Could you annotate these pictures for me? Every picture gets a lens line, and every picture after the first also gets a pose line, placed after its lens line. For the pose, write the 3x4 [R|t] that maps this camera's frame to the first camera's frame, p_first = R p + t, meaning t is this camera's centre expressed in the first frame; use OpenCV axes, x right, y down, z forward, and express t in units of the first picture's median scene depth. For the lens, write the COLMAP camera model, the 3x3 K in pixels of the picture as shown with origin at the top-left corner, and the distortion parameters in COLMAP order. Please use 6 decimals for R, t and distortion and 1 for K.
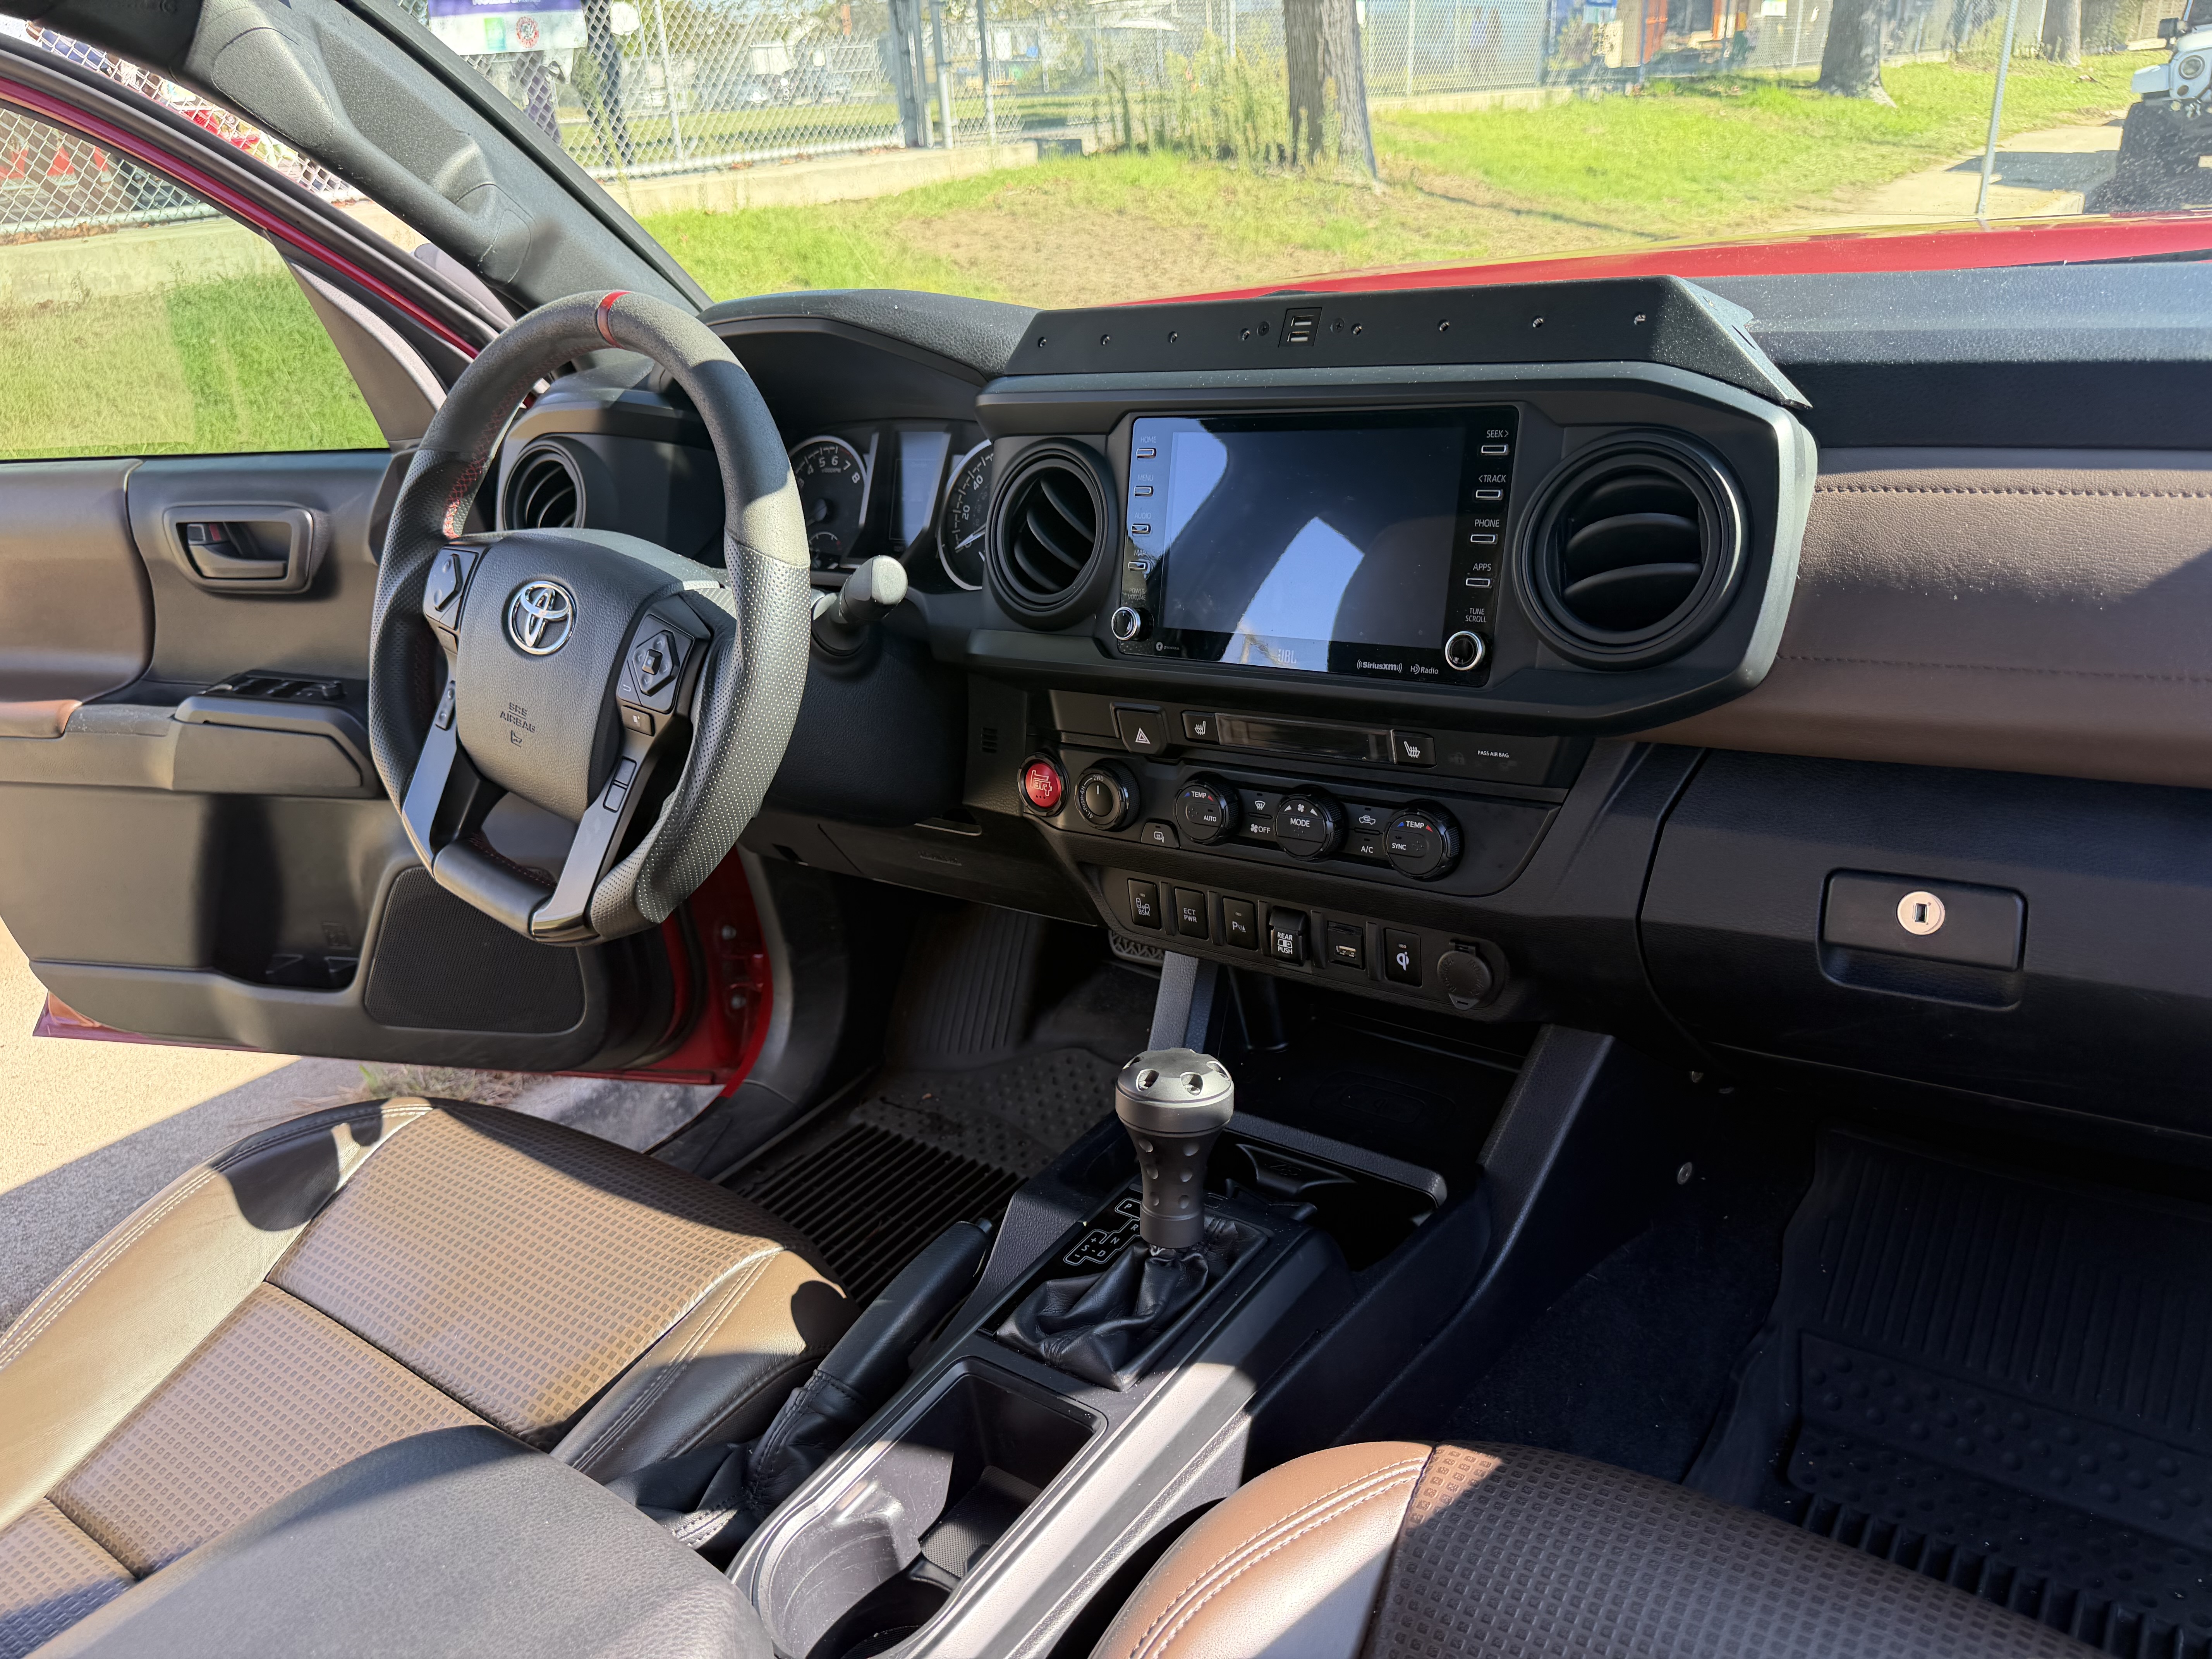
lens RADIAL K [[1577.1, 0, 1108.9], [0, 1577.1, 836.8], [0, 0, 1]] dist [-0.007041, 0.002968]
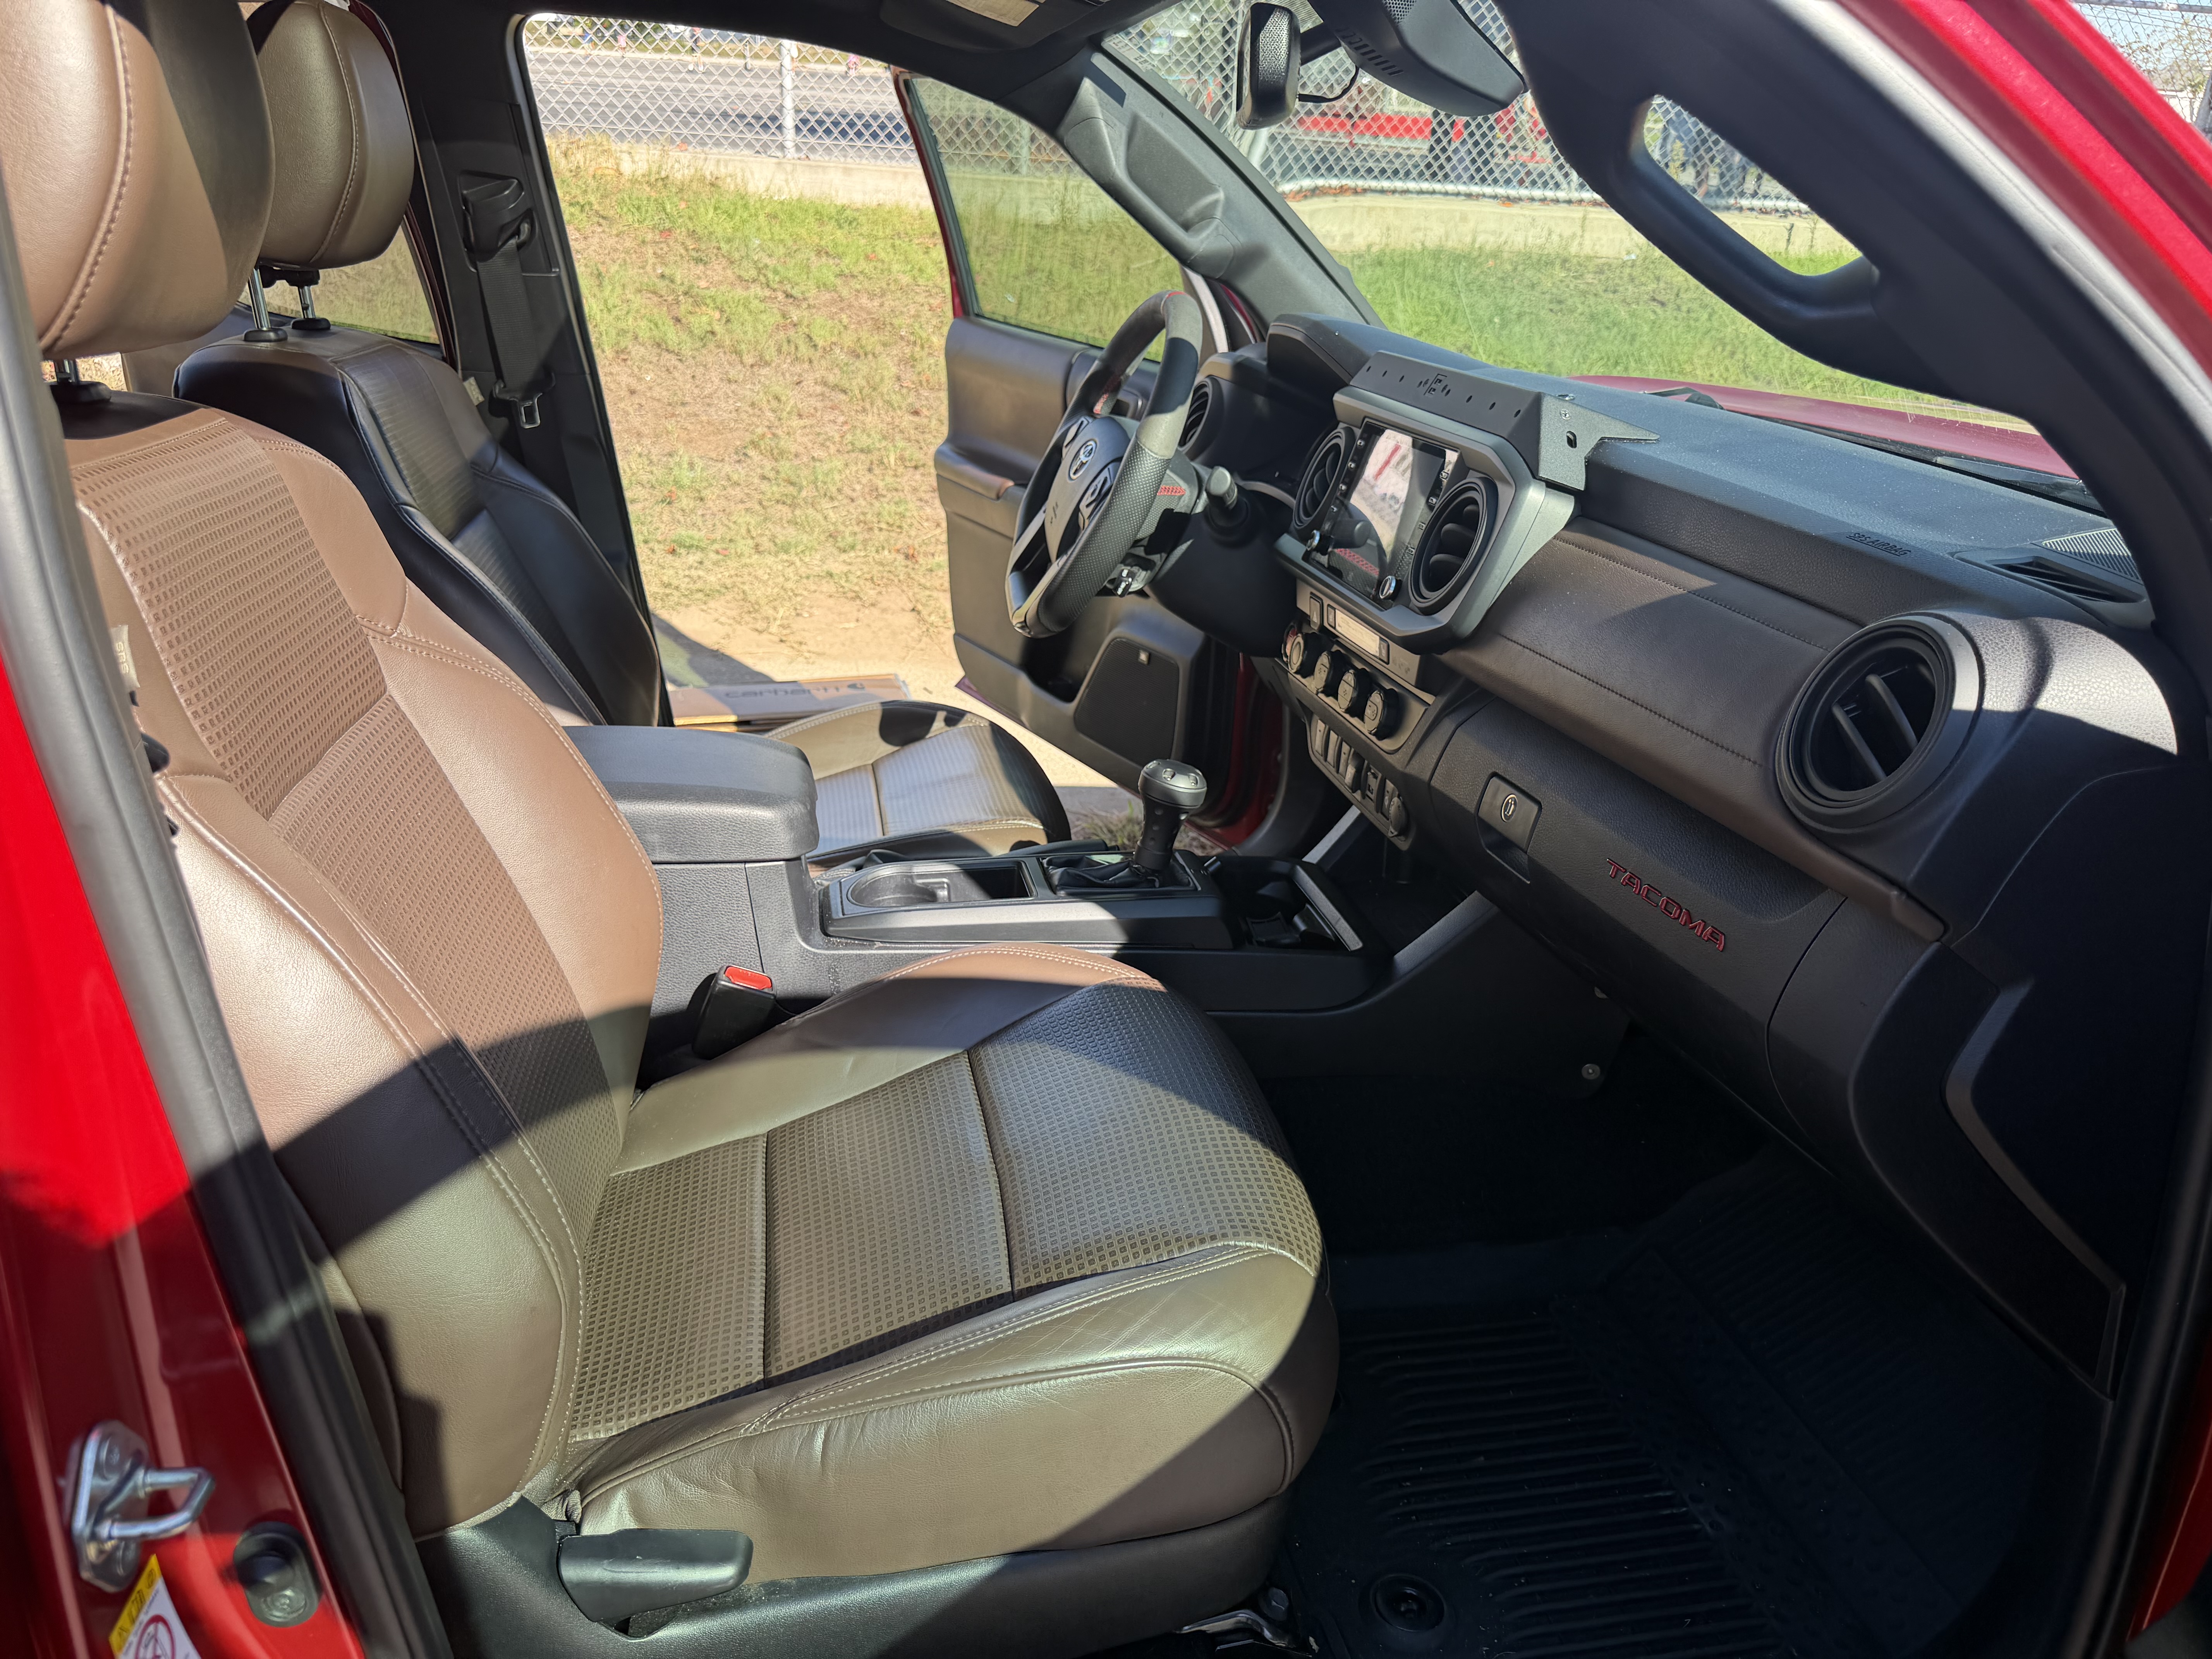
lens RADIAL K [[1577.1, 0, 1103.6], [0, 1577.1, 827.4], [0, 0, 1]] dist [-0.007041, 0.002968]
pose [[0.729382, 0.381039, -0.568165, 0.691079], [-0.388204, 0.914386, 0.114874, 0.028131], [0.563293, 0.136777, 0.814858, -0.323011]]
